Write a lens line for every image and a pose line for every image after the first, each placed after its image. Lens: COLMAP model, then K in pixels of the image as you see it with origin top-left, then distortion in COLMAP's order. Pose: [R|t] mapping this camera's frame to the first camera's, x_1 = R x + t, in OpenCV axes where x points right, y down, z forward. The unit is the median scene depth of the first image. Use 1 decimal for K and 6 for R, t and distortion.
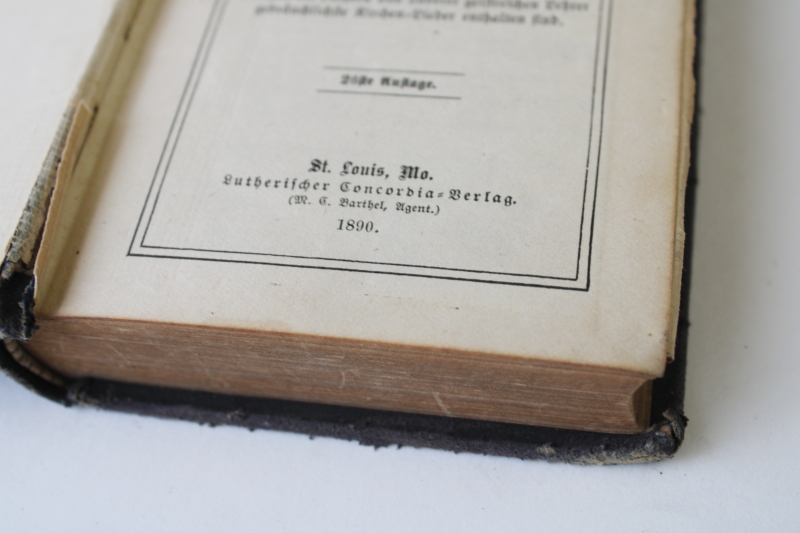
lens RADIAL K [[1051.1, 0, 400.0], [0, 1051.1, 266.5], [0, 0, 1]] dist [-0.063358, 0.008155]
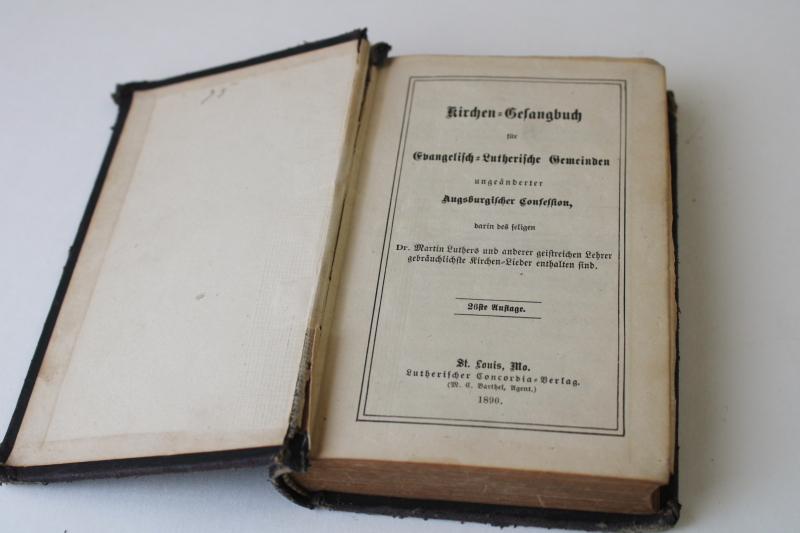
lens RADIAL K [[1051.1, 0, 400.0], [0, 1051.1, 266.5], [0, 0, 1]] dist [-0.063358, 0.008155]
pose [[0.999124, -0.025698, 0.033036, -0.238697], [0.027566, 0.997971, -0.057394, -0.162368], [-0.031495, 0.058254, 0.997805, -0.740129]]
